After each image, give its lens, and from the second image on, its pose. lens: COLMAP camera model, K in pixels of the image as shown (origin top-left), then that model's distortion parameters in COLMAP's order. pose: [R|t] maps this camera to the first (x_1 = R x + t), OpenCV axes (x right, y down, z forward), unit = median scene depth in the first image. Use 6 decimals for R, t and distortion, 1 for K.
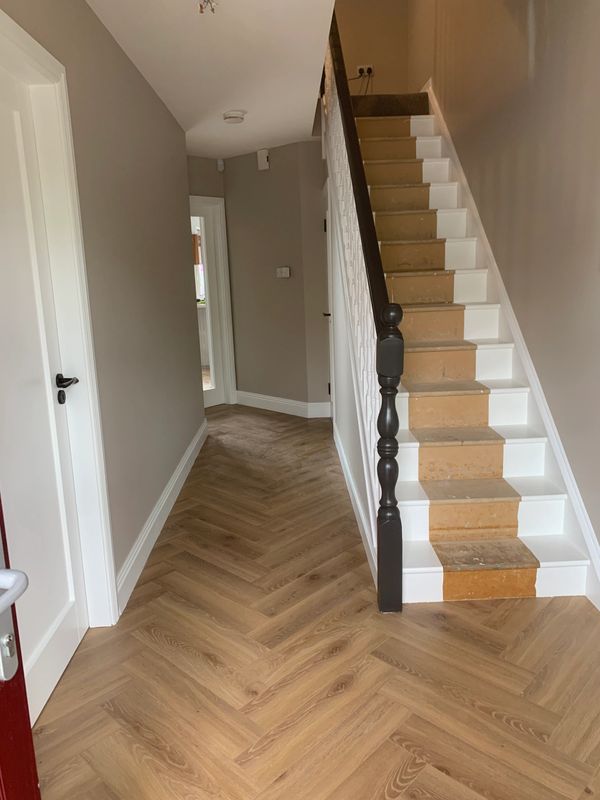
lens RADIAL K [[606.9, 0, 300.8], [0, 606.9, 384.6], [0, 0, 1]] dist [0.111450, -0.241316]
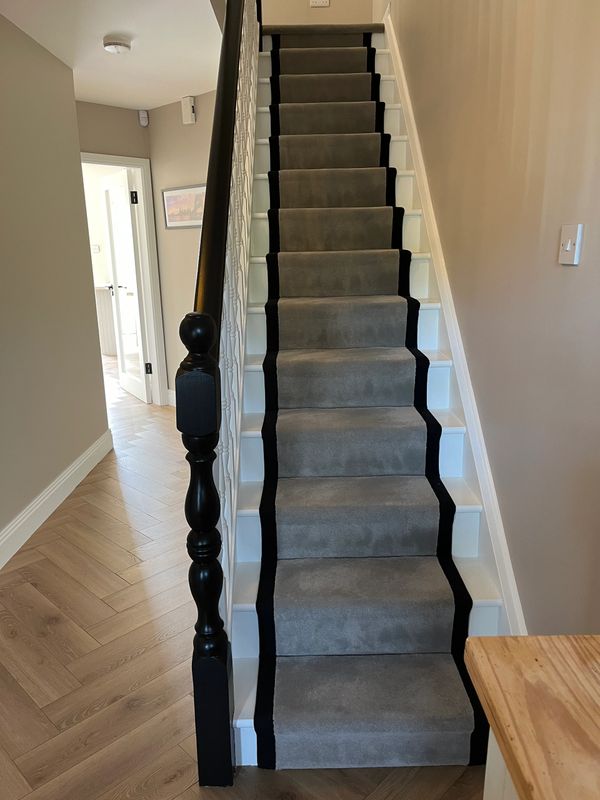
lens RADIAL K [[606.9, 0, 300.0], [0, 606.9, 400.0], [0, 0, 1]] dist [0.057159, -0.069903]
pose [[0.999757, 0.018510, -0.012005, 0.179613], [-0.017741, 0.997964, 0.061259, -0.061226], [0.013114, -0.061031, 0.998050, 0.284240]]
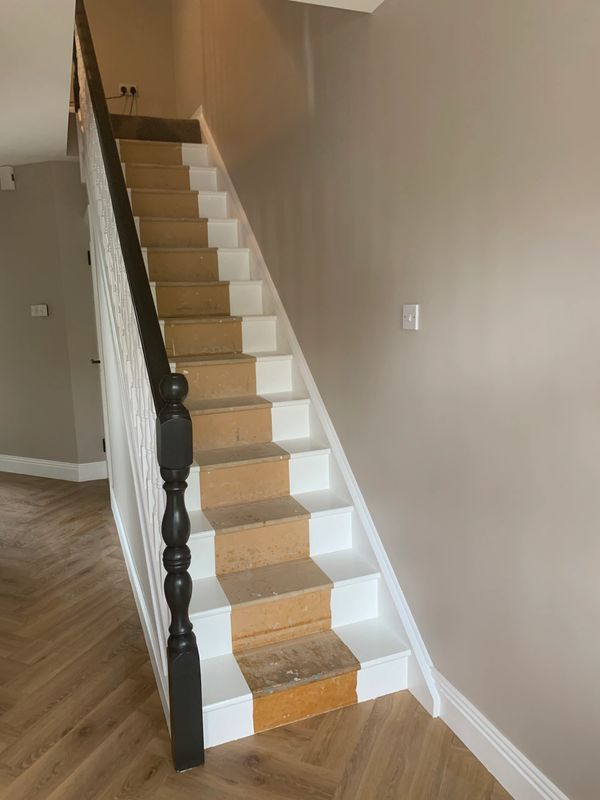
lens RADIAL K [[610.2, 0, 302.0], [0, 610.2, 385.2], [0, 0, 1]] dist [0.030249, -0.026271]
pose [[0.937322, -0.043373, 0.345754, 0.024158], [0.057765, 0.997835, -0.031425, -0.059636], [-0.343643, 0.049428, 0.937799, 0.153098]]
